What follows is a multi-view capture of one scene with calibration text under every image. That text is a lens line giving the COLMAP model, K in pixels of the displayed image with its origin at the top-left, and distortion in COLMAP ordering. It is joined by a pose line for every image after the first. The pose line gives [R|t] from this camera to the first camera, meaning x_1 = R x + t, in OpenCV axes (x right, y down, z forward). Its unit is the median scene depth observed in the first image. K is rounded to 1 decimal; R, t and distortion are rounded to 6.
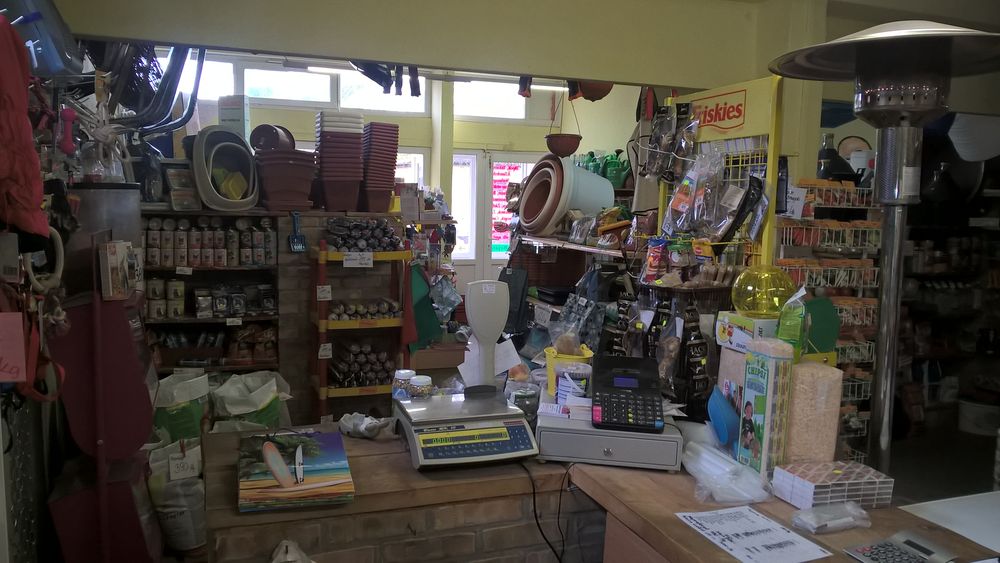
lens RADIAL K [[773.4, 0, 500.0], [0, 773.4, 281.5], [0, 0, 1]] dist [0.054797, -0.124578]
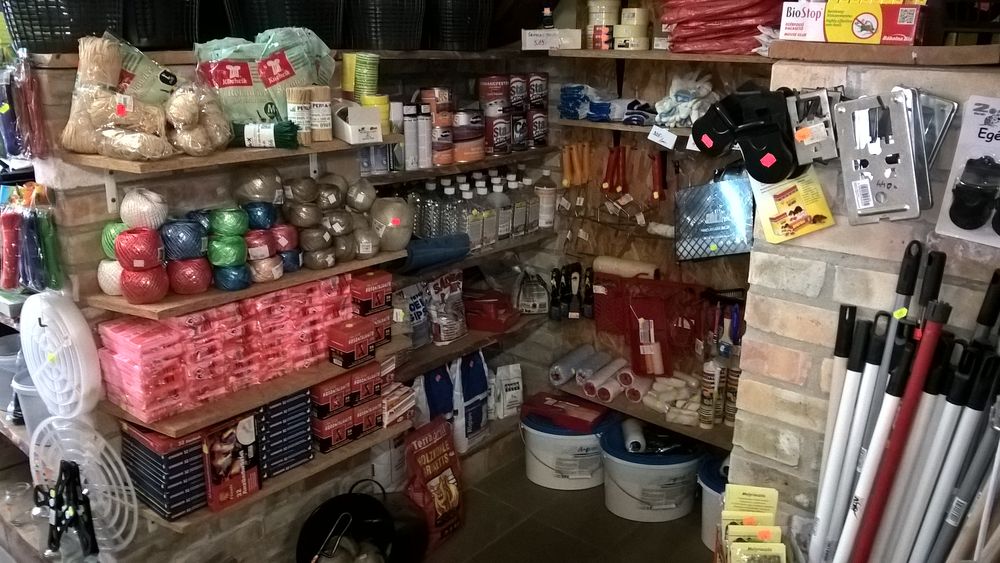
lens RADIAL K [[801.7, 0, 504.5], [0, 801.7, 279.3], [0, 0, 1]] dist [0.057954, -0.165952]
pose [[0.871943, -0.154017, 0.464751, 0.358399], [0.059762, 0.975615, 0.211195, -0.041225], [-0.485946, -0.156376, 0.859886, 0.583048]]
